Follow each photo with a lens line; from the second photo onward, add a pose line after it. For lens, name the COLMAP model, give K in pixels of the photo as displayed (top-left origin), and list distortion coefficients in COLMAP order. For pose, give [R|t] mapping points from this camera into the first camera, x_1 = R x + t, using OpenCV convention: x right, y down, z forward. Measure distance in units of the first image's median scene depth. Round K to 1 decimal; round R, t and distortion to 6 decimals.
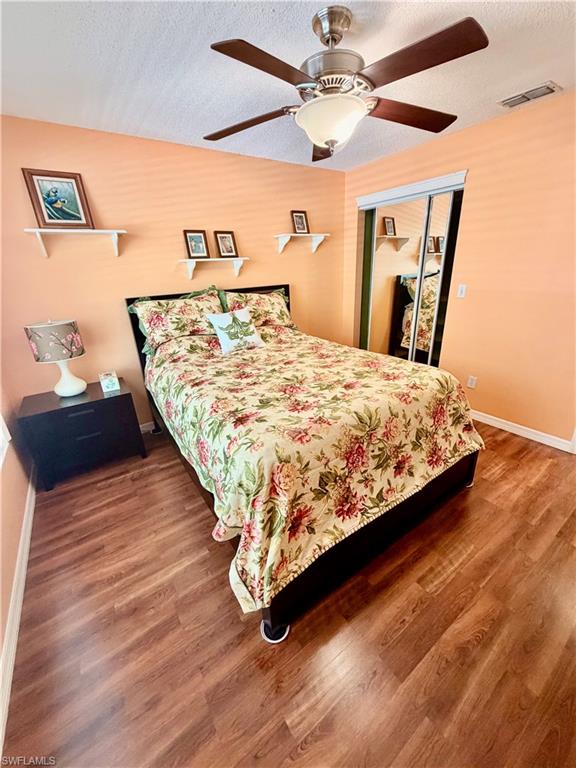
lens RADIAL K [[306.5, 0, 289.8], [0, 306.5, 384.3], [0, 0, 1]] dist [-0.001613, -0.000005]
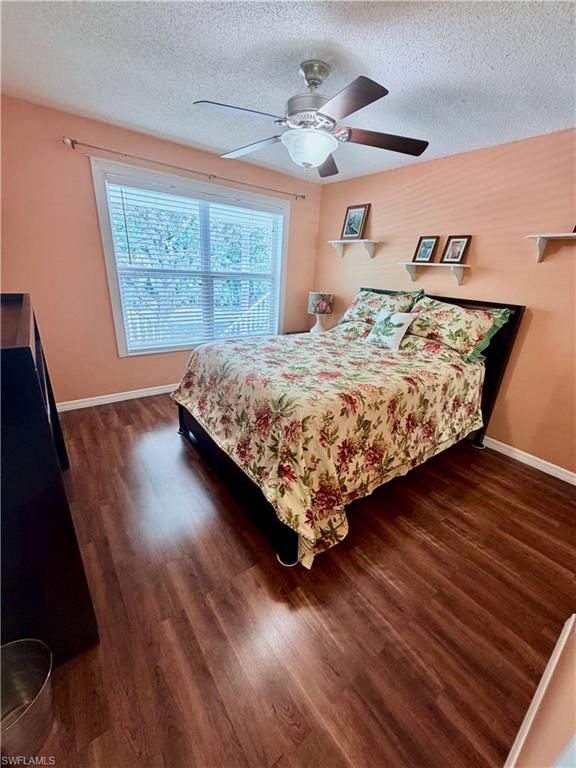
lens RADIAL K [[306.5, 0, 287.9], [0, 306.5, 384.0], [0, 0, 1]] dist [-0.001613, -0.000005]
pose [[0.034314, 0.398673, -0.916451, 1.016374], [-0.422771, 0.836695, 0.348147, -0.282081], [0.905587, 0.375503, 0.197258, 0.641995]]
